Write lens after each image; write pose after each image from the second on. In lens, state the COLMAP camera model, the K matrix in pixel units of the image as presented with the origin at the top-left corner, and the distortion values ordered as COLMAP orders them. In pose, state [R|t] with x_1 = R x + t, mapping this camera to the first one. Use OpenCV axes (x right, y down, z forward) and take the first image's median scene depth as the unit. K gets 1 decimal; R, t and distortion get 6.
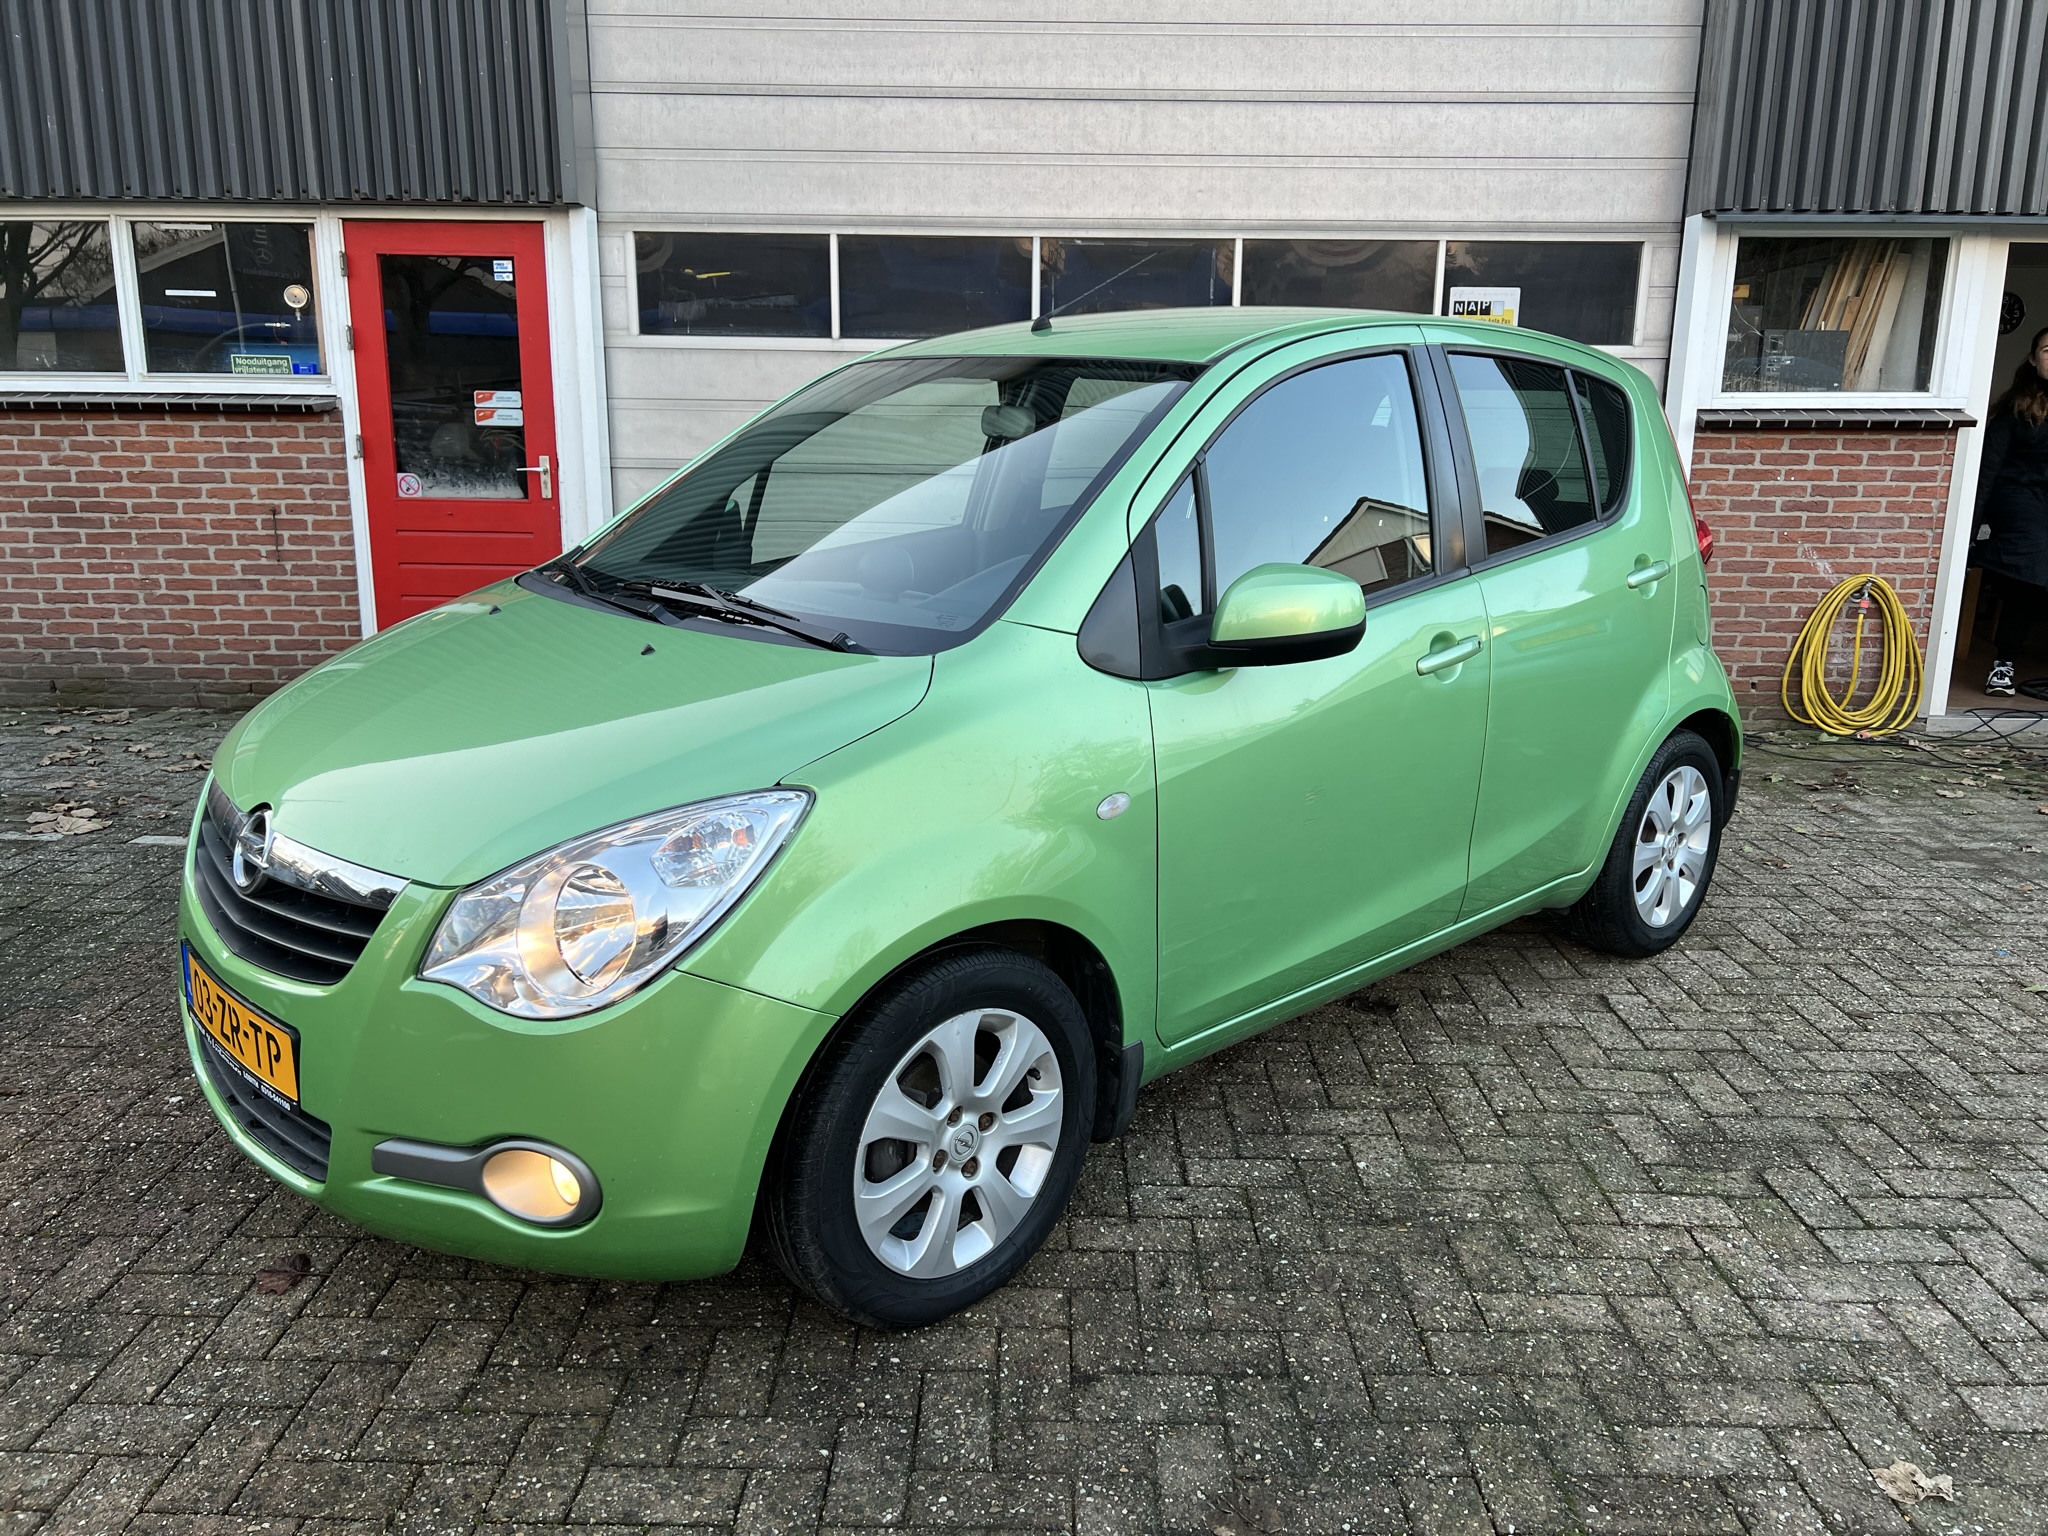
lens RADIAL K [[1569.3, 0, 1027.6], [0, 1569.3, 773.7], [0, 0, 1]] dist [0.049988, -0.054447]
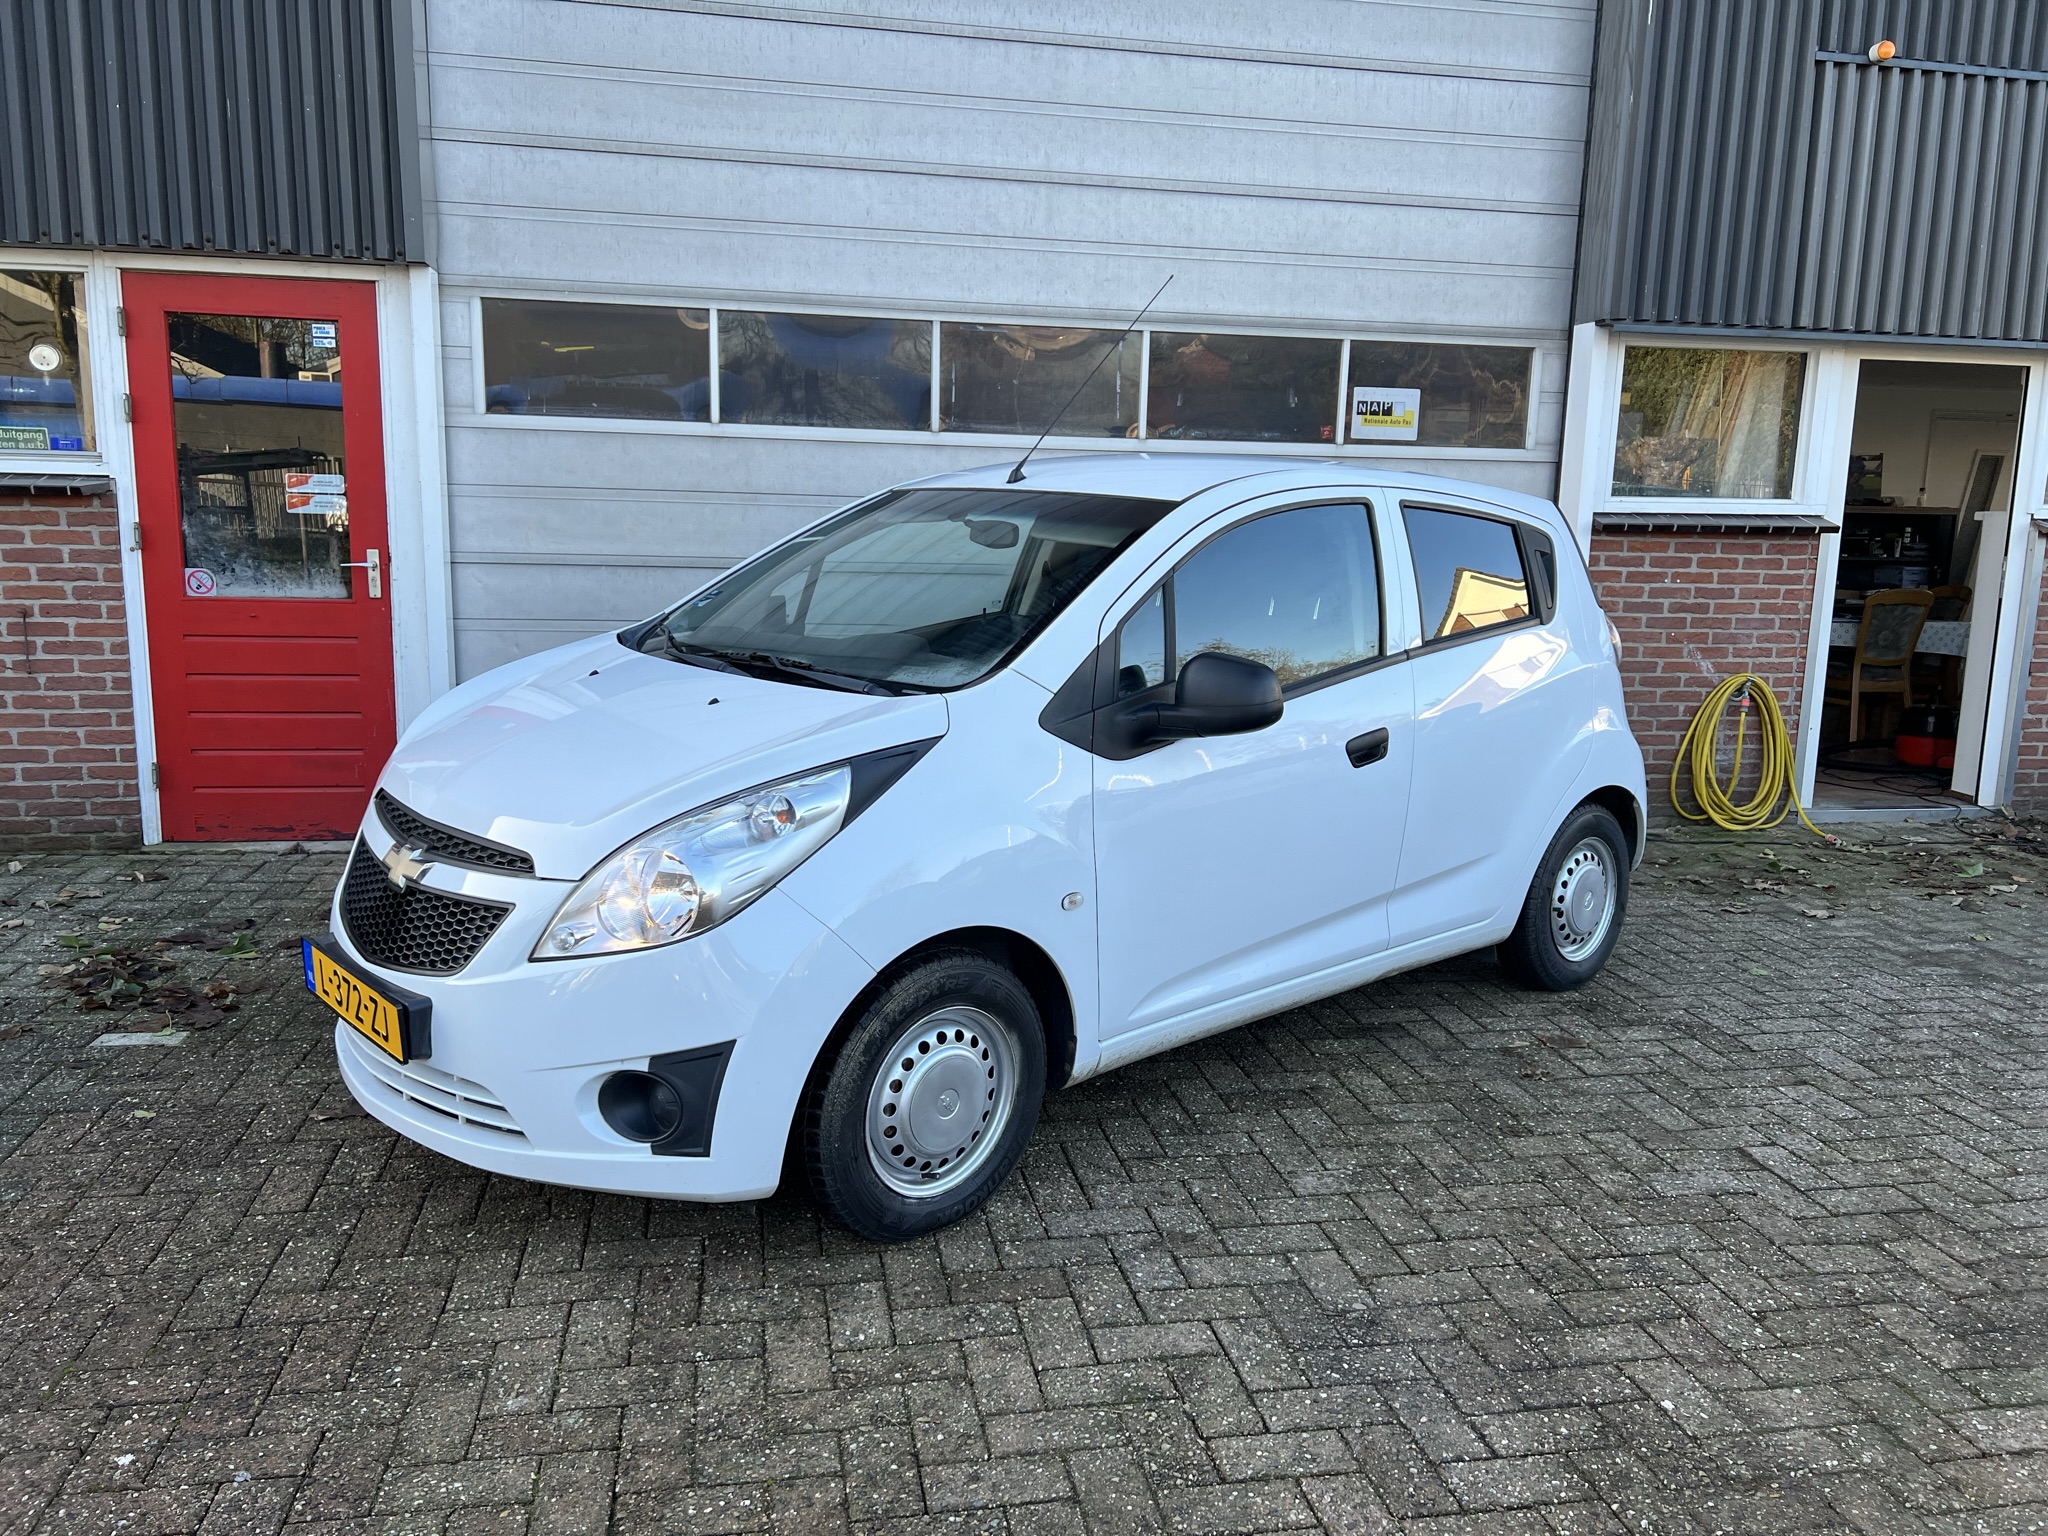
lens RADIAL K [[1569.3, 0, 1035.4], [0, 1569.3, 770.4], [0, 0, 1]] dist [0.049988, -0.054447]
pose [[0.979782, -0.020782, 0.198984, -0.128257], [0.030941, 0.998364, -0.048082, -0.028684], [-0.197659, 0.053266, 0.978822, 0.093037]]
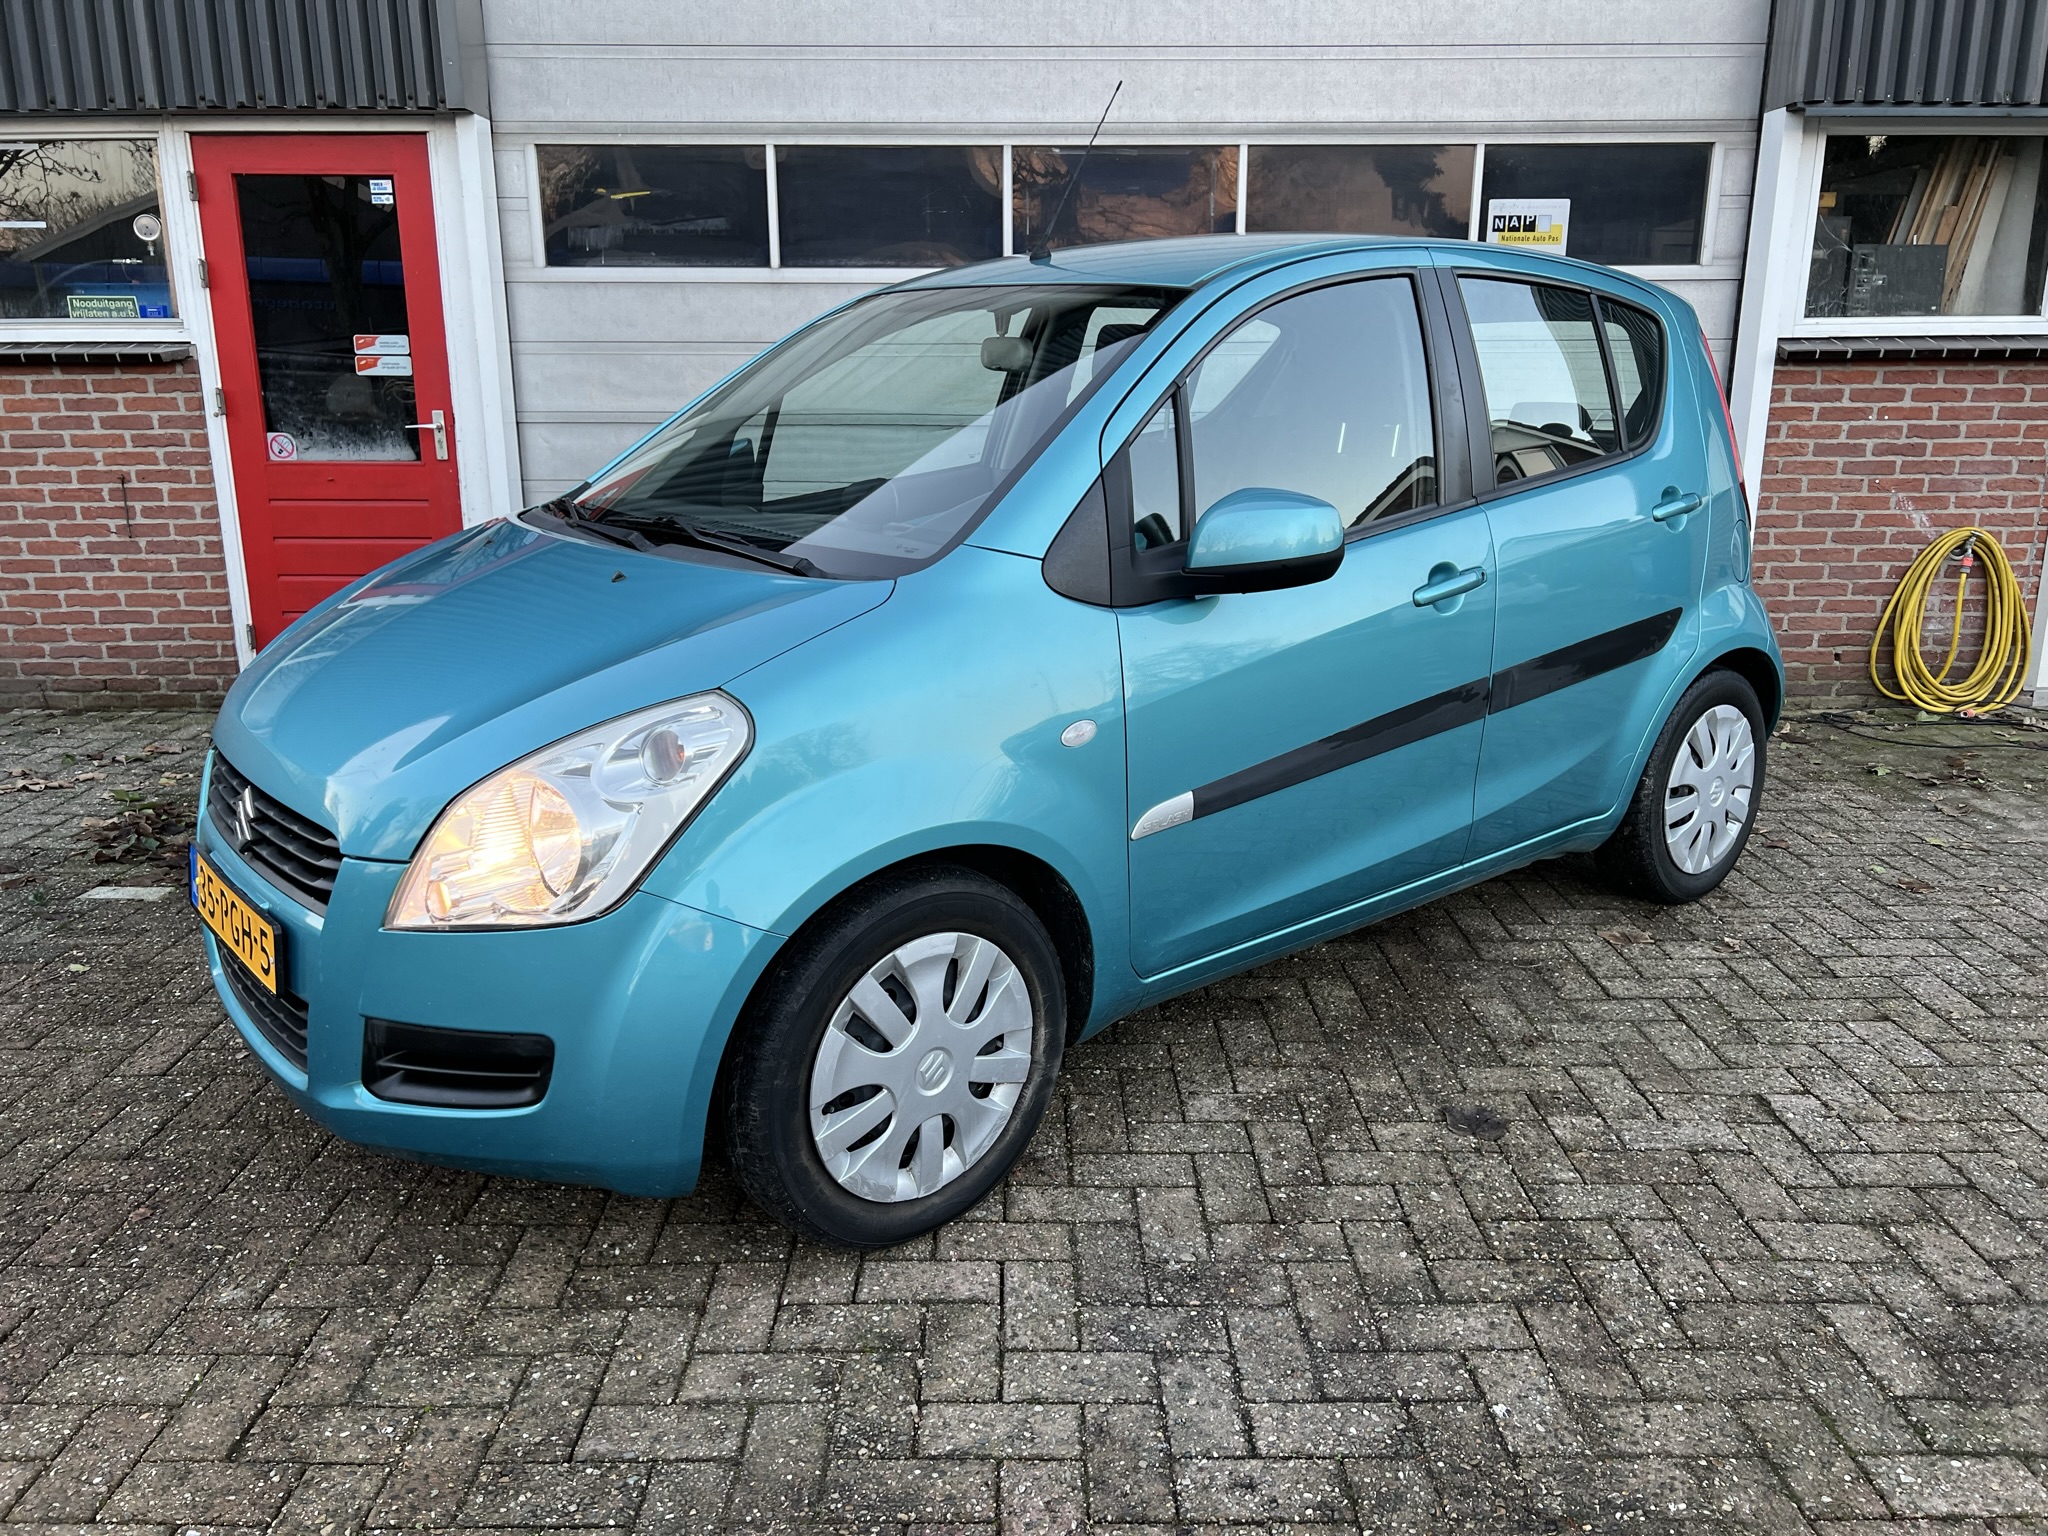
lens RADIAL K [[1569.3, 0, 1015.5], [0, 1569.3, 764.2], [0, 0, 1]] dist [0.049988, -0.054447]
pose [[0.999840, -0.015326, 0.009180, -0.003062], [0.015071, 0.999517, 0.027185, -0.028092], [-0.009593, -0.027042, 0.999588, 0.134932]]
